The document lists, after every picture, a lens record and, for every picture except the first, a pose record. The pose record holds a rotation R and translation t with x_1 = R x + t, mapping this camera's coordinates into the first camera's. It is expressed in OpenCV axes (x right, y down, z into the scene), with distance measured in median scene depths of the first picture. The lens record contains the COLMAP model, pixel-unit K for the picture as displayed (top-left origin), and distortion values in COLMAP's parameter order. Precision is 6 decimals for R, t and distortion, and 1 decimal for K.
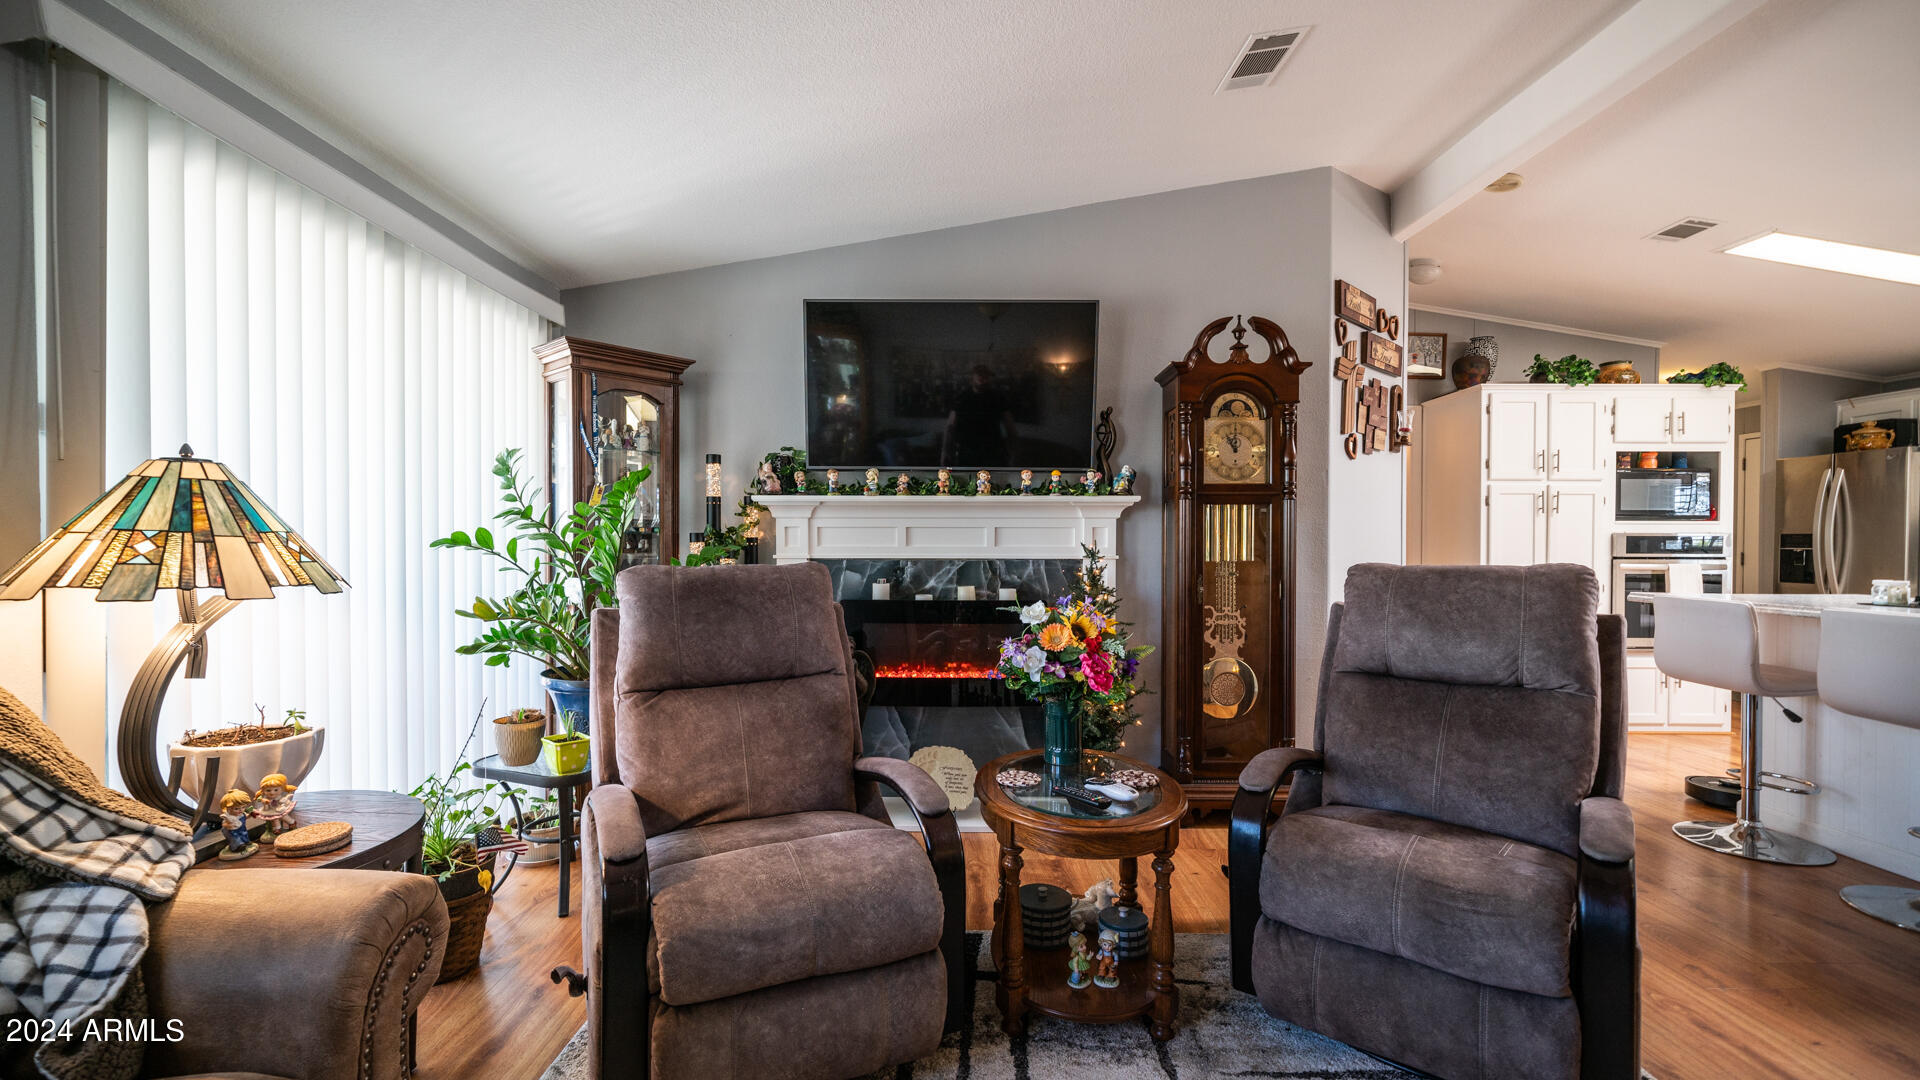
lens RADIAL K [[815.9, 0, 931.5], [0, 815.9, 555.7], [0, 0, 1]] dist [0.000438, 0.000250]
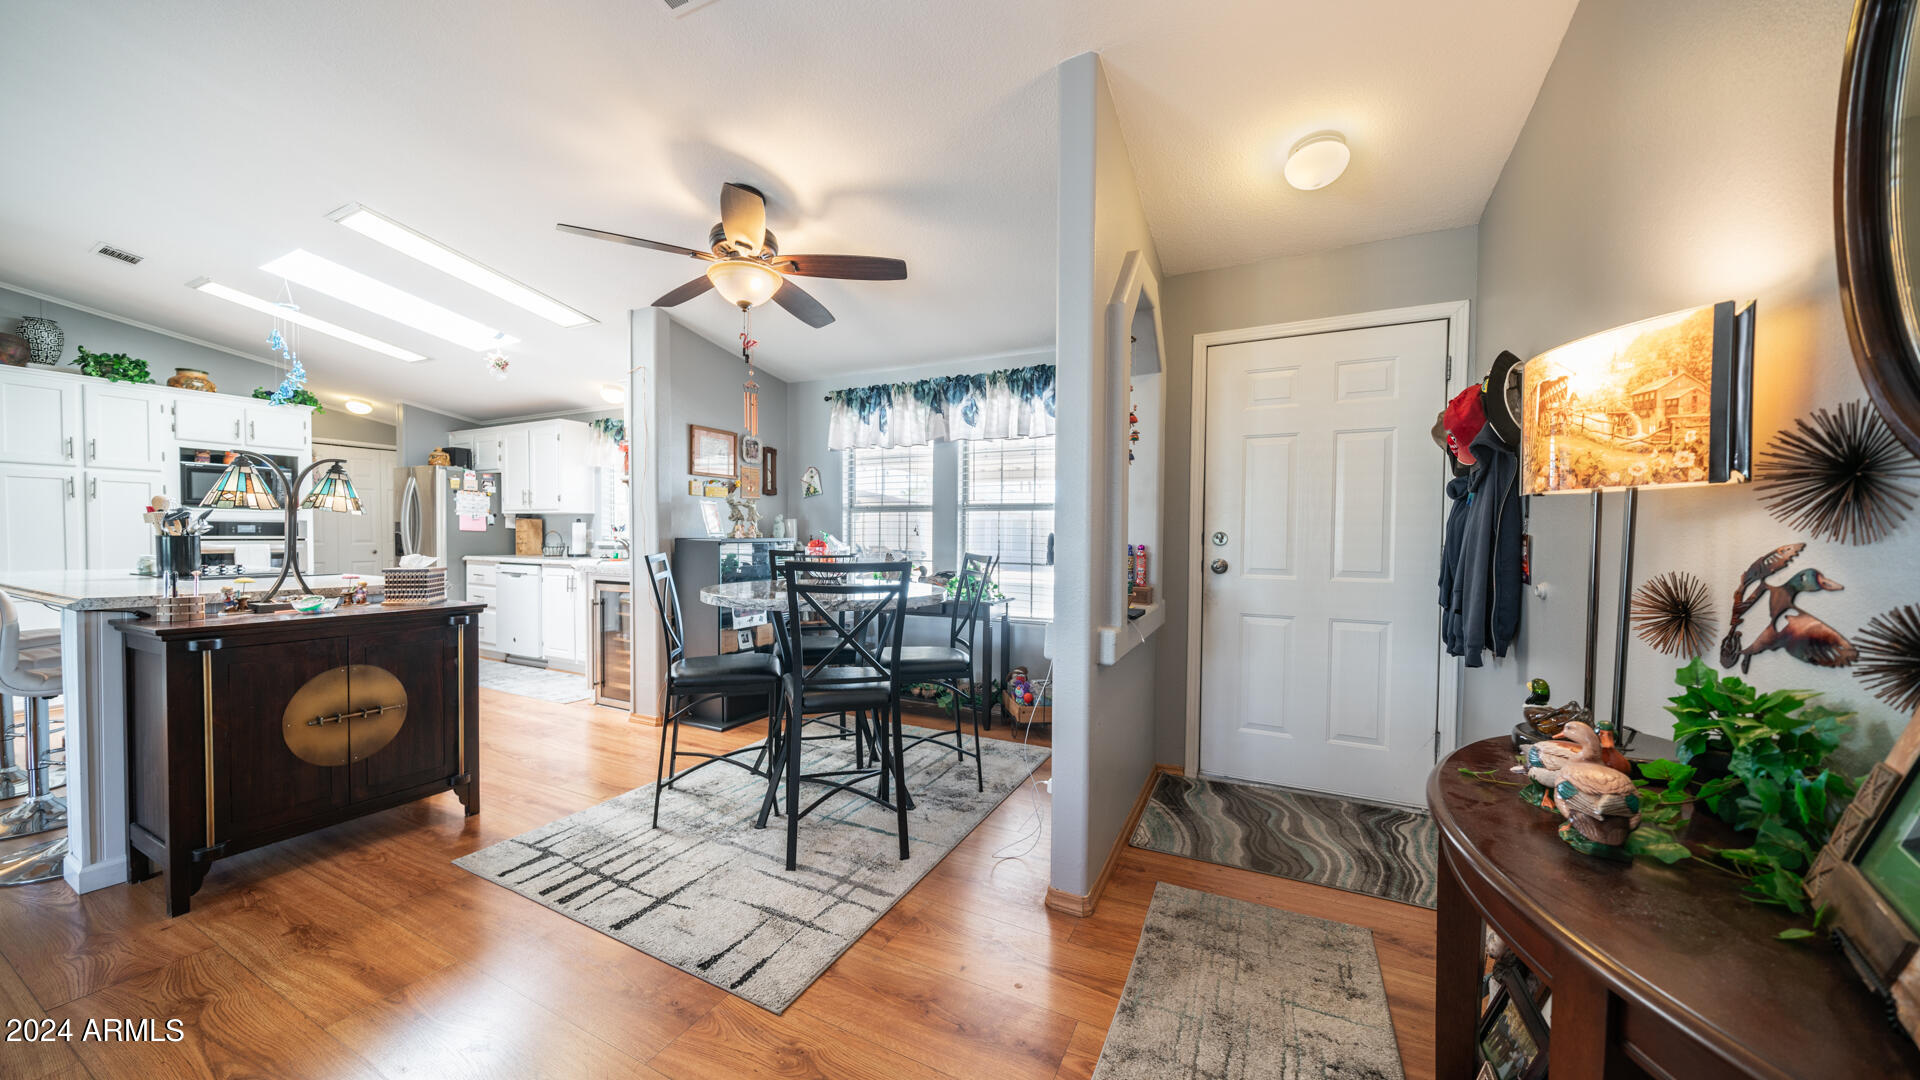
lens RADIAL K [[661.6, 0, 938.0], [0, 661.6, 551.5], [0, 0, 1]] dist [-0.001311, -0.000098]
pose [[0.459657, -0.023217, 0.887793, 0.502797], [0.008148, 0.999726, 0.021926, 0.007068], [-0.888059, -0.002845, 0.459720, -0.371065]]
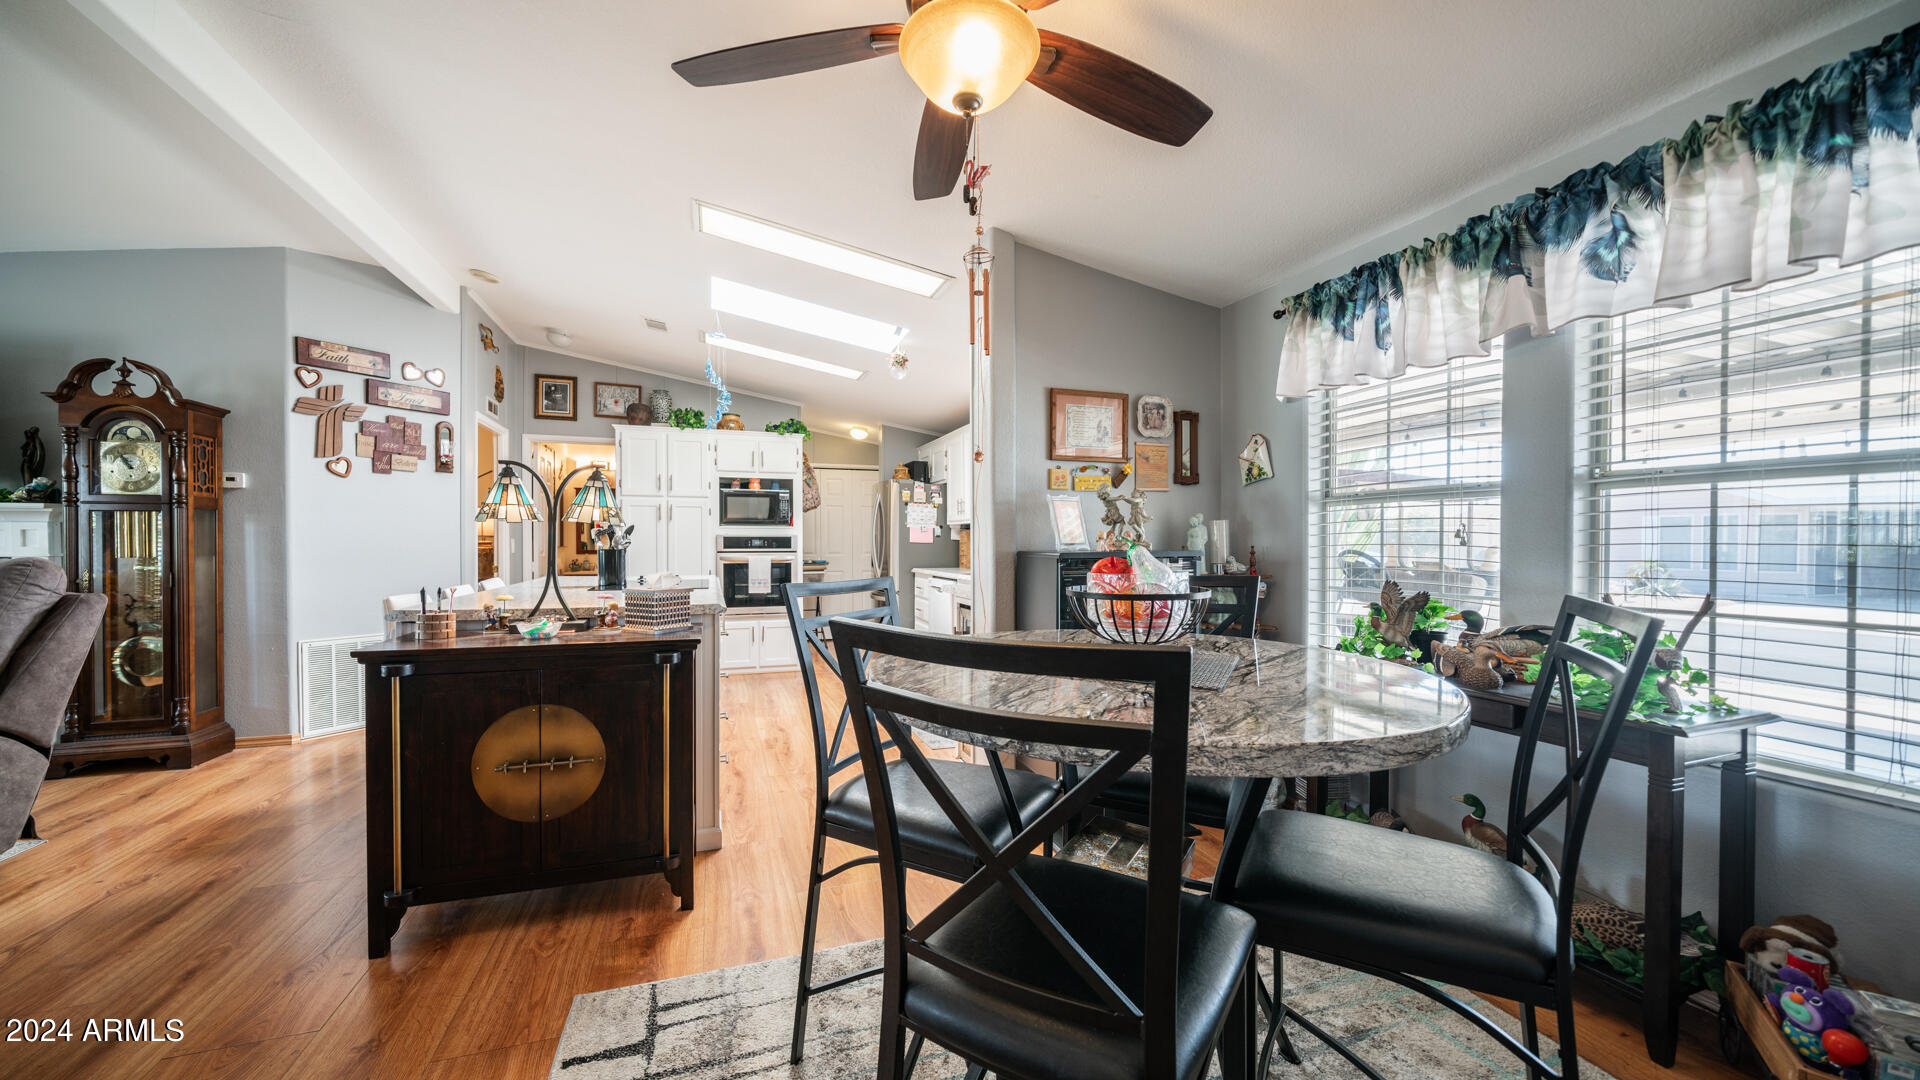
lens RADIAL K [[684.6, 0, 939.0], [0, 684.6, 551.2], [0, 0, 1]] dist [-0.002493, -0.000396]
pose [[0.947007, -0.007927, 0.321114, 0.818608], [0.008760, 0.999961, -0.001151, 0.005861], [-0.321092, 0.003903, 0.947040, -0.247923]]
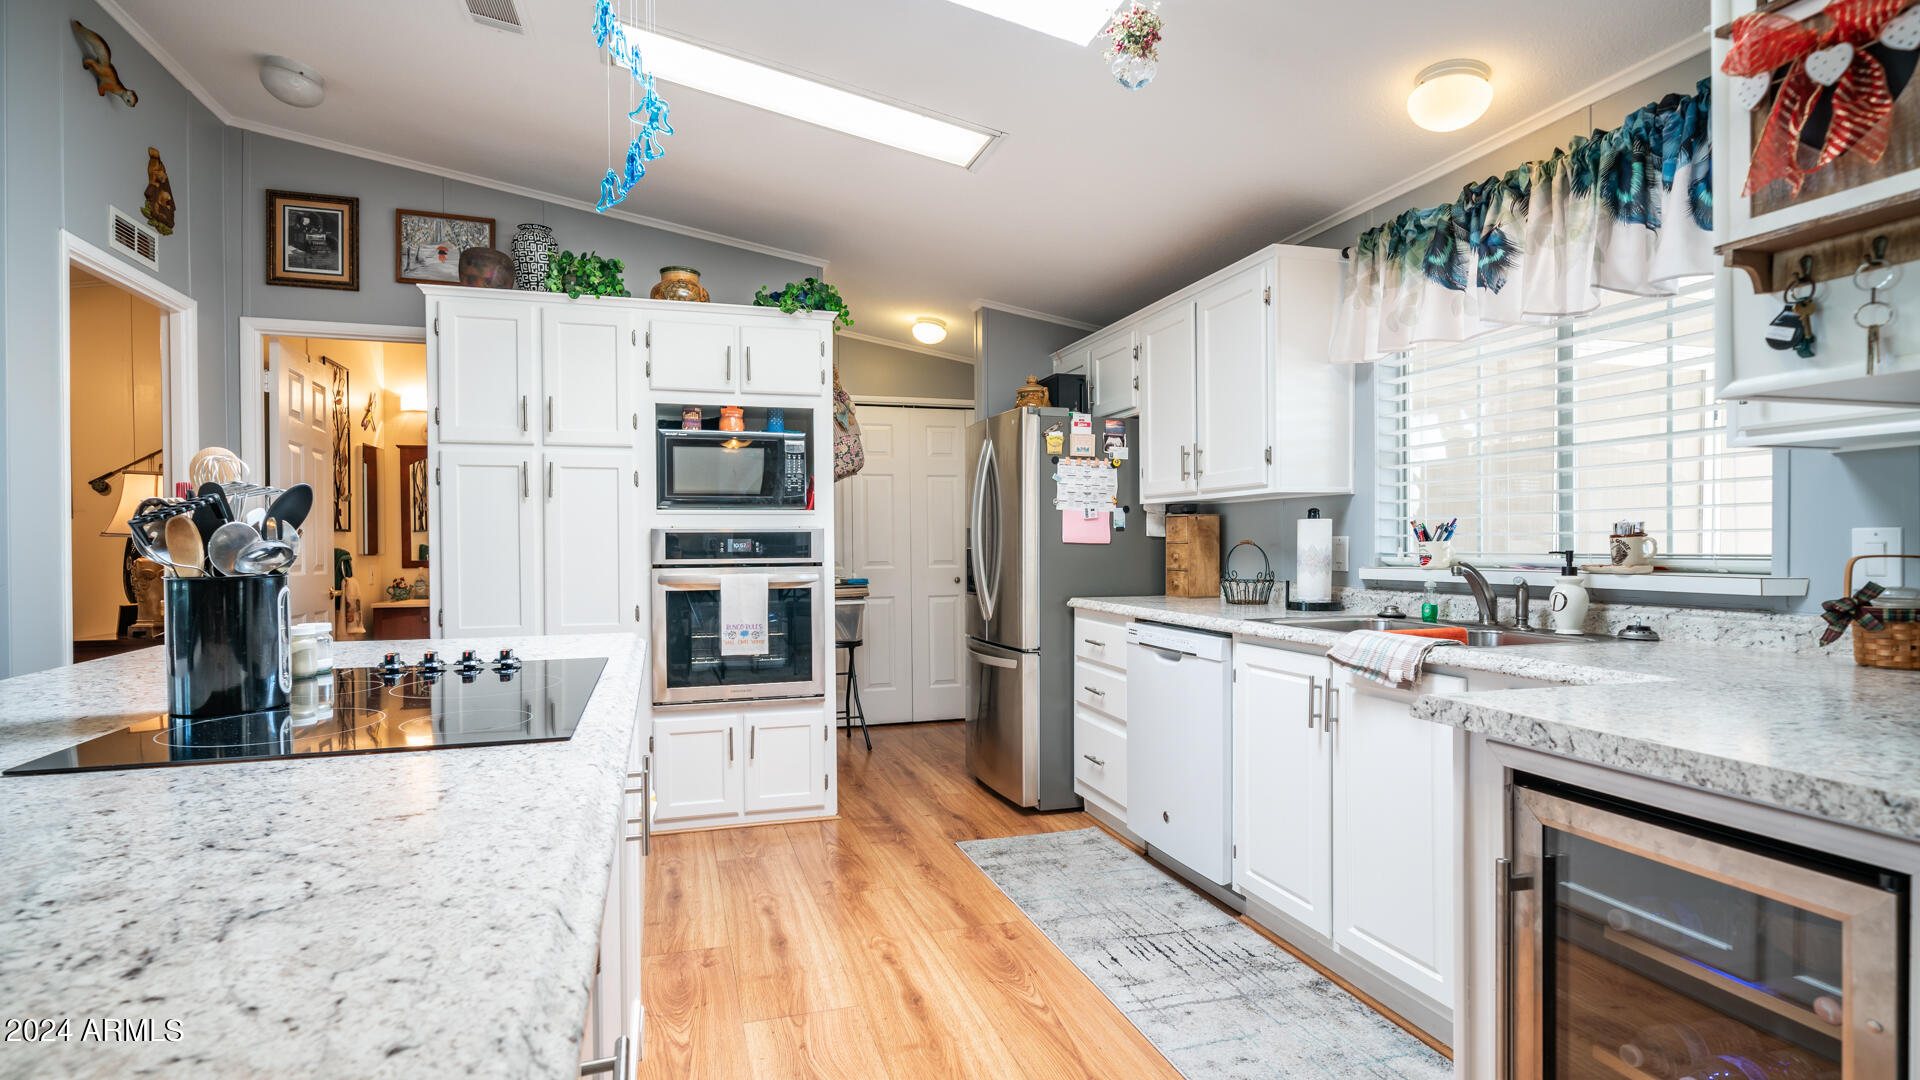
lens RADIAL K [[921.0, 0, 937.6], [0, 921.0, 552.8], [0, 0, 1]] dist [0.003053, 0.000212]
pose [[0.957048, -0.012565, 0.289658, 0.840531], [0.014250, 0.999892, -0.003709, -0.002130], [-0.289580, 0.007678, 0.957123, 0.231286]]
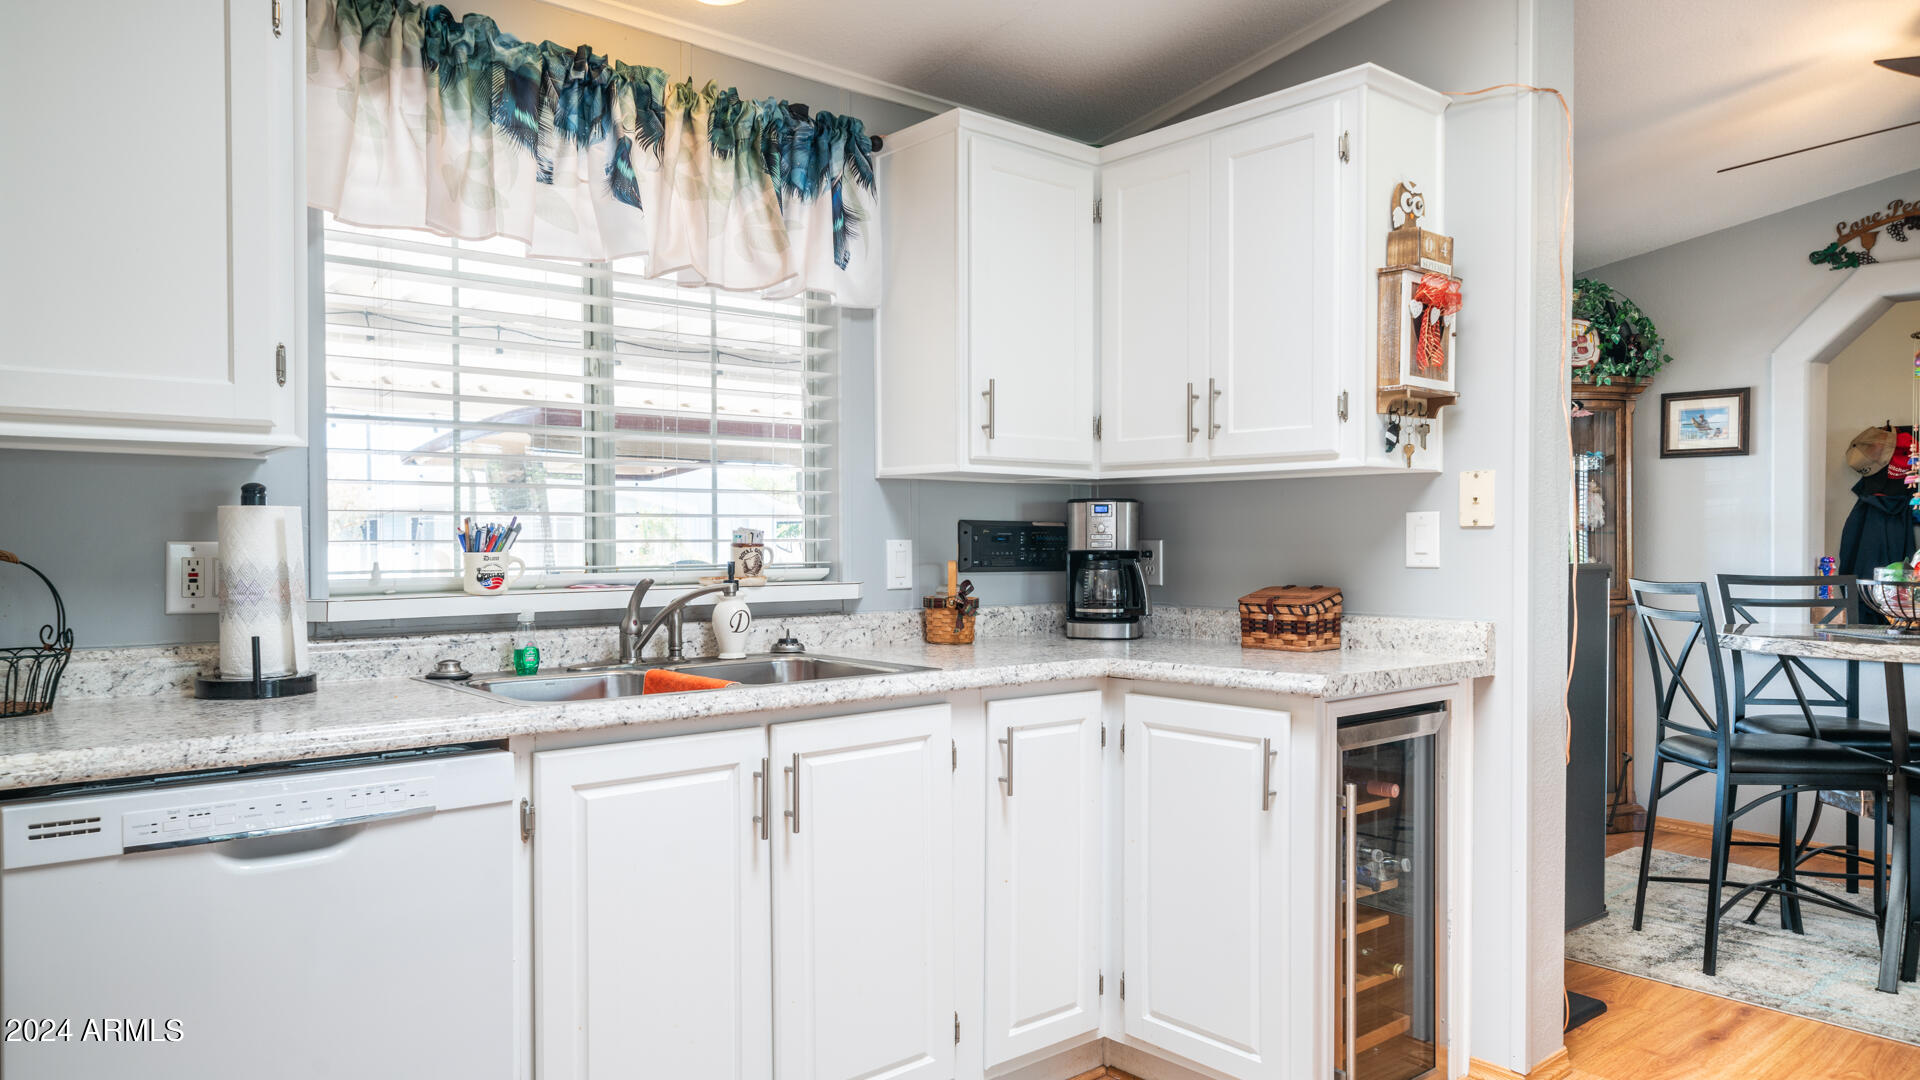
lens RADIAL K [[1253.2, 0, 960.0], [0, 1253.2, 540.0], [0, 0, 1]] dist [0.004829, 0.001830]
pose [[-0.654046, -0.000858, 0.756454, 0.804510], [0.011181, 0.999879, 0.010801, -0.014253], [-0.756372, 0.015522, -0.653957, 0.856810]]
